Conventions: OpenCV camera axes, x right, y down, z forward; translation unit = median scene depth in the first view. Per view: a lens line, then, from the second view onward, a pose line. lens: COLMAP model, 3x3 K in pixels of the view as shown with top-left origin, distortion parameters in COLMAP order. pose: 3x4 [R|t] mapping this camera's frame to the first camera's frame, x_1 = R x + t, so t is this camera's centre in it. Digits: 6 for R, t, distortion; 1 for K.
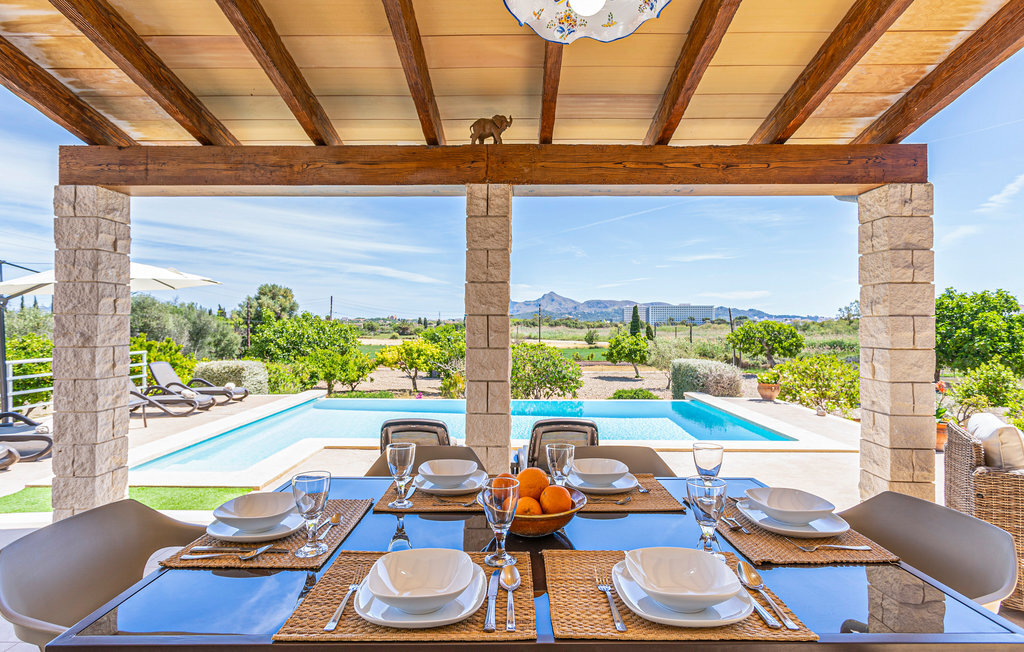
lens RADIAL K [[491.5, 0, 512.0], [0, 491.5, 326.0], [0, 0, 1]] dist [0.001250, 0.000644]
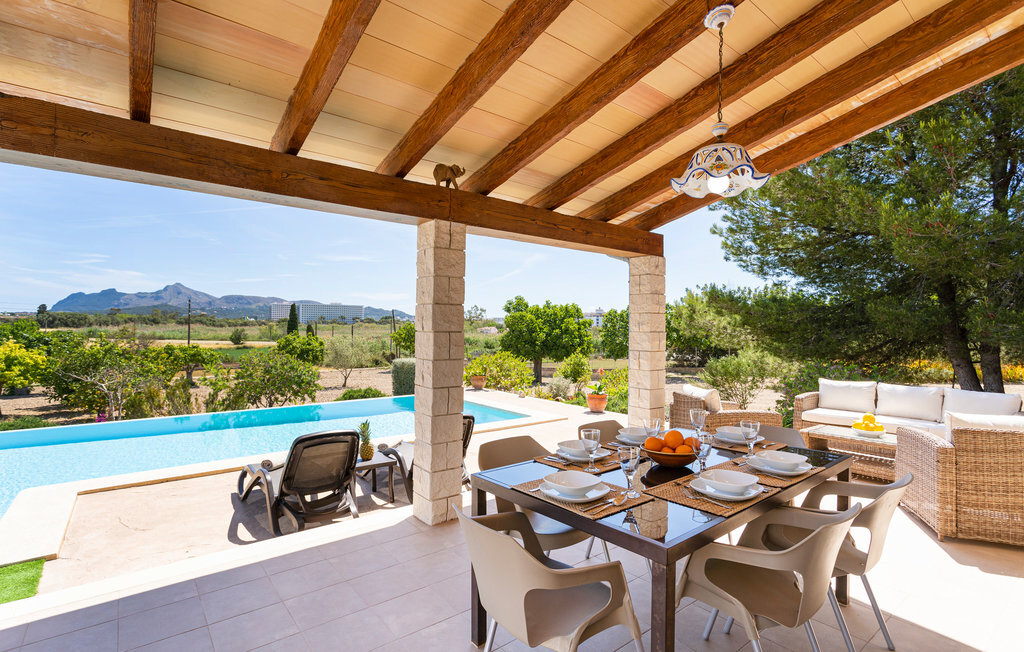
lens RADIAL K [[480.0, 0, 501.5], [0, 480.0, 326.6], [0, 0, 1]] dist [0.002691, 0.000347]
pose [[0.779887, 0.004474, 0.625904, -0.655906], [-0.007398, 0.999970, 0.002070, -0.037273], [-0.625877, -0.006245, 0.779897, 0.015699]]
